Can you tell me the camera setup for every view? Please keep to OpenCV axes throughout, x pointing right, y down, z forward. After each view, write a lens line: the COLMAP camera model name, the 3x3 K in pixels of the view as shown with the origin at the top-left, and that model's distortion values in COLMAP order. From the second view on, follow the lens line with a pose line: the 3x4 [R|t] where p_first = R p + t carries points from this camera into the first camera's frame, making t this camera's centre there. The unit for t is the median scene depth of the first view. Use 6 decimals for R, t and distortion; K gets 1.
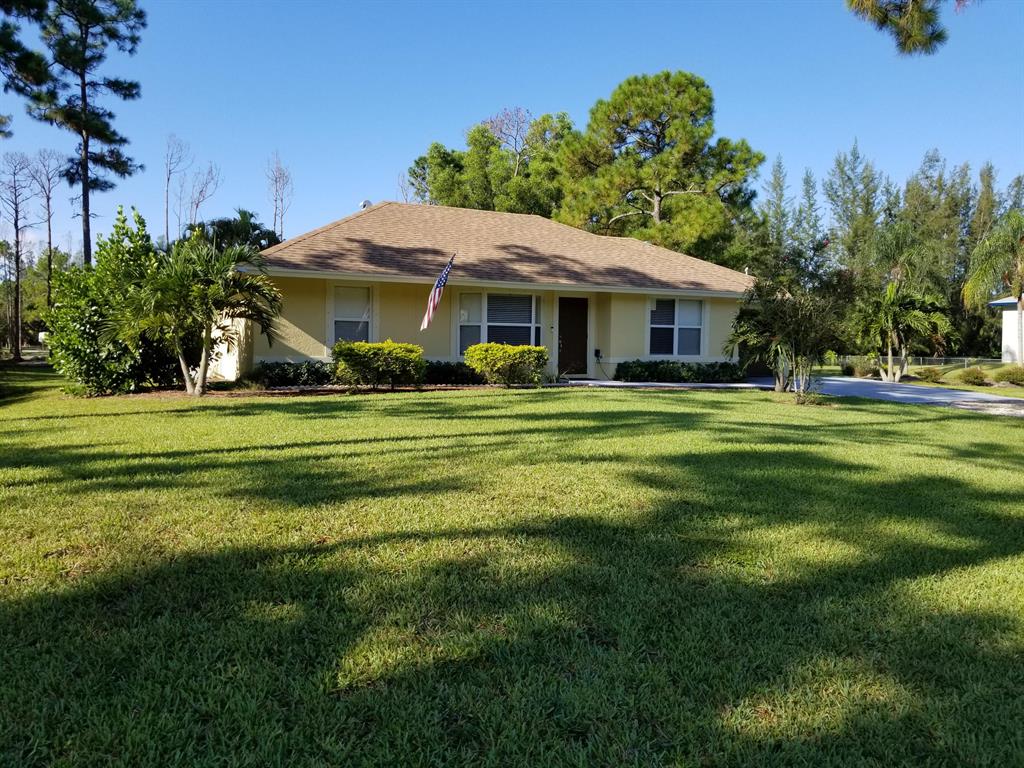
lens RADIAL K [[802.9, 0, 495.1], [0, 802.9, 362.6], [0, 0, 1]] dist [0.077299, -0.129088]
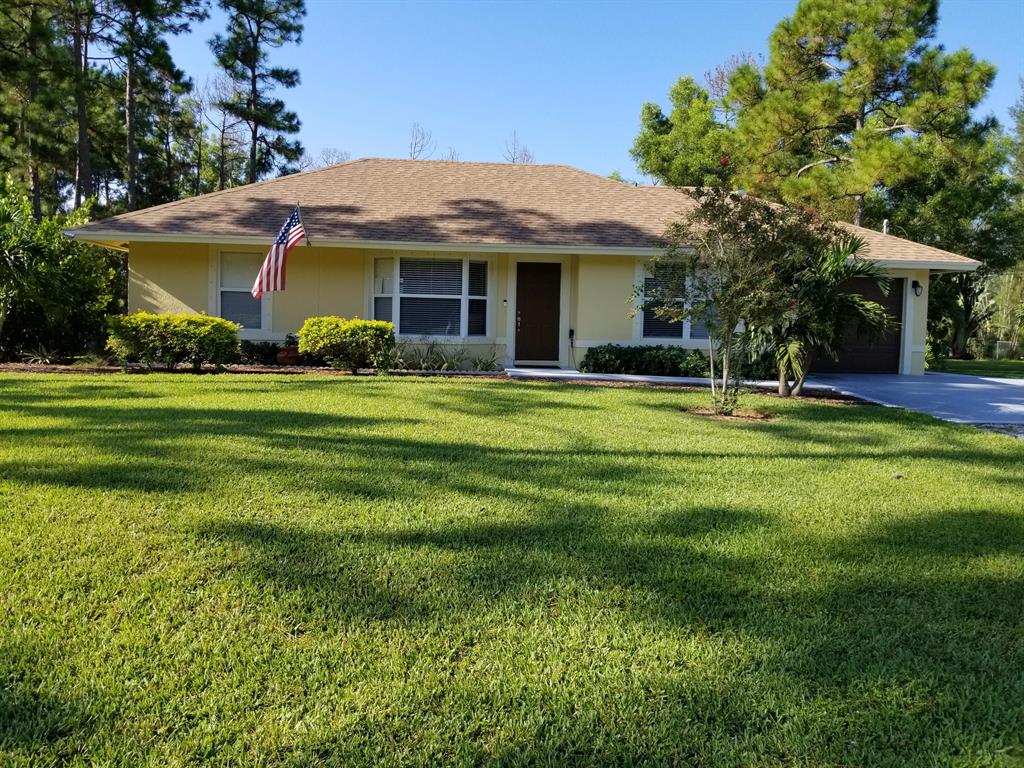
lens RADIAL K [[813.5, 0, 510.2], [0, 813.5, 339.5], [0, 0, 1]] dist [0.081002, -0.162990]
pose [[0.909696, 0.017398, -0.414911, 0.395986], [-0.022636, 0.999714, -0.007710, 0.000378], [0.414658, 0.016405, 0.909829, 0.269690]]
